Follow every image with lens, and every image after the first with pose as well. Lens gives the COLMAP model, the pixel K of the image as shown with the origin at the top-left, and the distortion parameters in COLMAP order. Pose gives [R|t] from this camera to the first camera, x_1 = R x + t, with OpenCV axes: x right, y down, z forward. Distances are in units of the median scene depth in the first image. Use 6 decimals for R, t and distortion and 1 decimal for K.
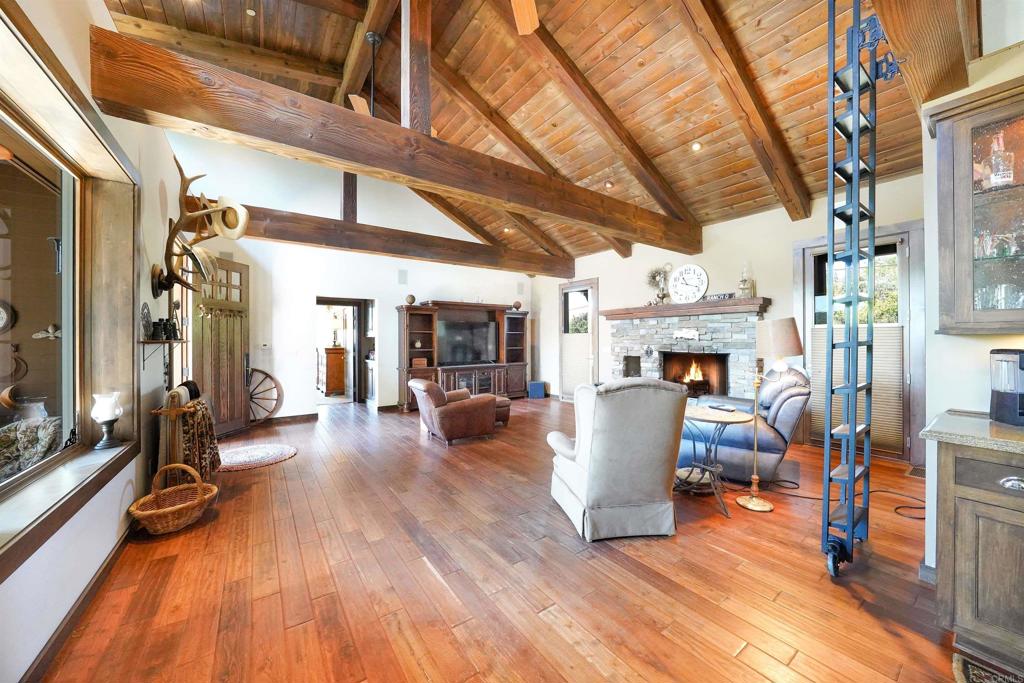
lens RADIAL K [[360.1, 0, 507.9], [0, 360.1, 330.3], [0, 0, 1]] dist [-0.000793, -0.000045]
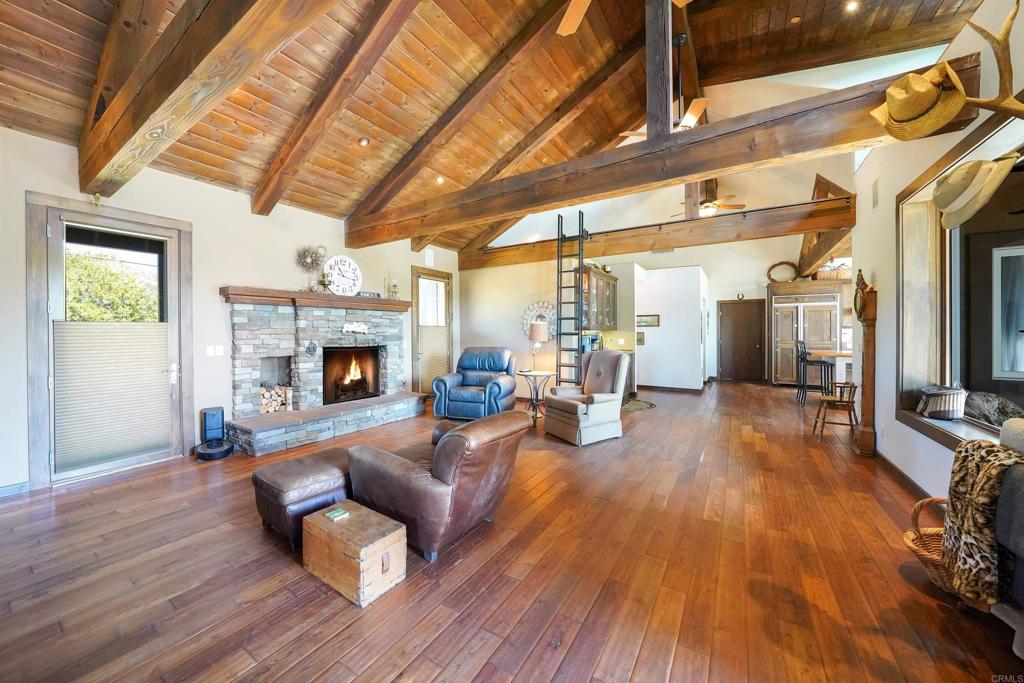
lens RADIAL K [[360.1, 0, 507.9], [0, 360.1, 330.3], [0, 0, 1]] dist [-0.000793, -0.000045]
pose [[-0.375338, 0.004494, 0.926877, -0.553051], [-0.020079, 0.999714, -0.012978, 0.020659], [-0.926670, -0.023482, -0.375141, 0.939430]]
